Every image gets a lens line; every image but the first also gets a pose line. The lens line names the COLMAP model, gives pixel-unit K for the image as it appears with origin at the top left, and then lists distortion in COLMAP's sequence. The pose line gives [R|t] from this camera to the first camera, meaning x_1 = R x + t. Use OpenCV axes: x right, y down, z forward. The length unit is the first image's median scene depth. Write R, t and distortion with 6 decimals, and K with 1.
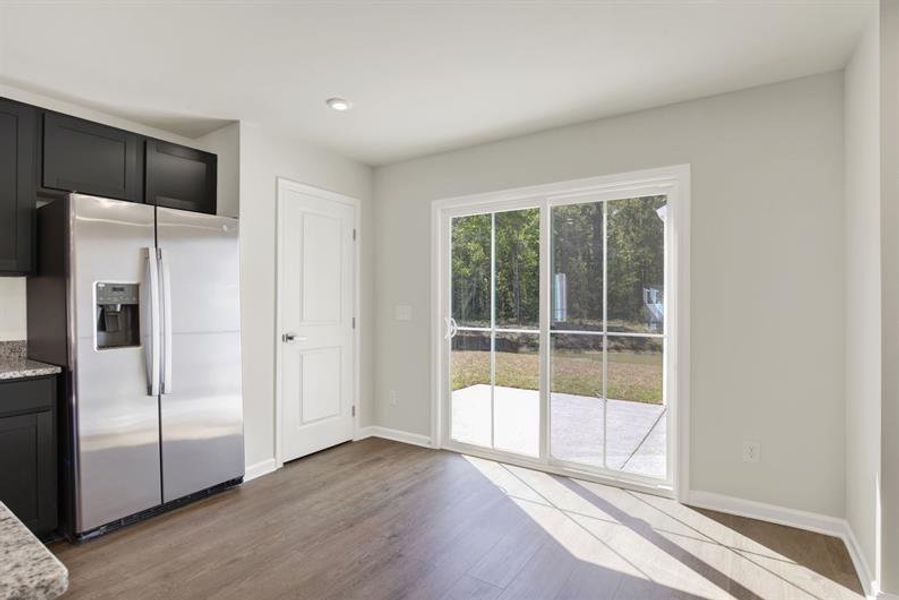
lens RADIAL K [[441.2, 0, 449.5], [0, 441.2, 300.0], [0, 0, 1]] dist [-0.018189, 0.000203]
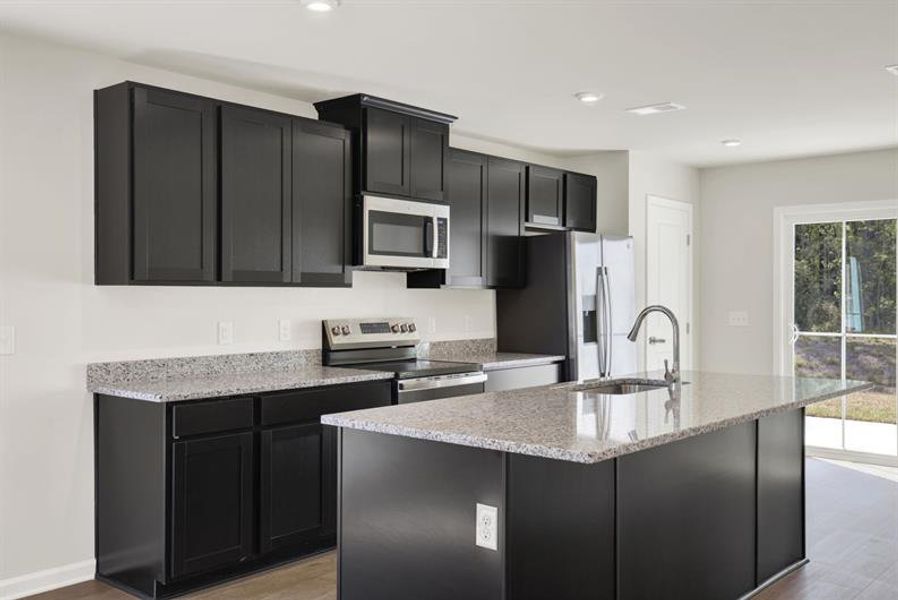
lens RADIAL K [[849.5, 0, 449.0], [0, 849.5, 300.0], [0, 0, 1]] dist [0.007295, -0.002662]
pose [[0.993119, -0.005824, -0.116965, -0.579818], [0.005638, 0.999982, -0.001925, -0.012452], [0.116974, 0.001252, 0.993134, -1.072398]]
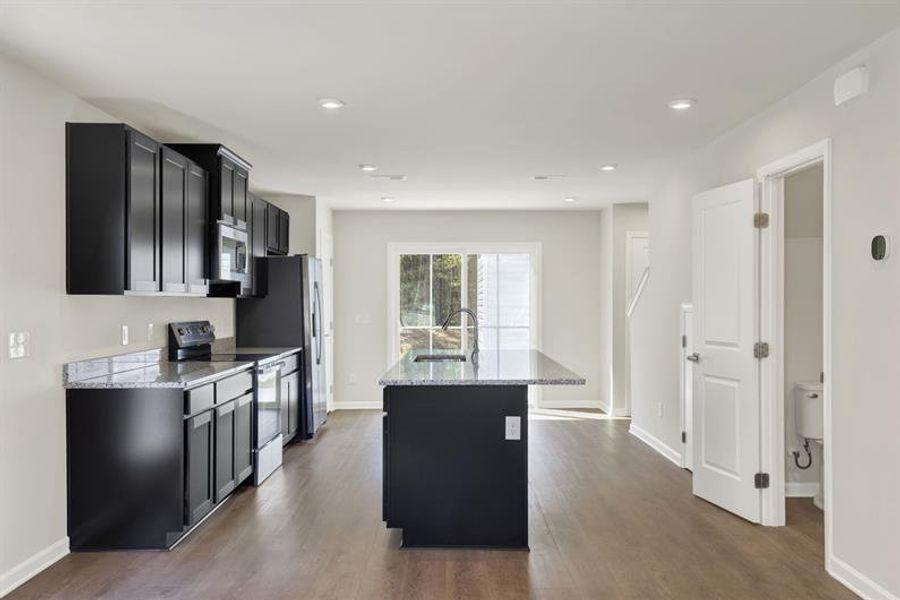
lens RADIAL K [[755.7, 0, 450.0], [0, 755.7, 300.0], [0, 0, 1]] dist [-0.000074, 0.000294]
pose [[0.829965, -0.004907, 0.557794, -1.341850], [0.009158, 0.999946, -0.004829, -0.017258], [-0.557740, 0.009117, 0.829965, -1.273678]]
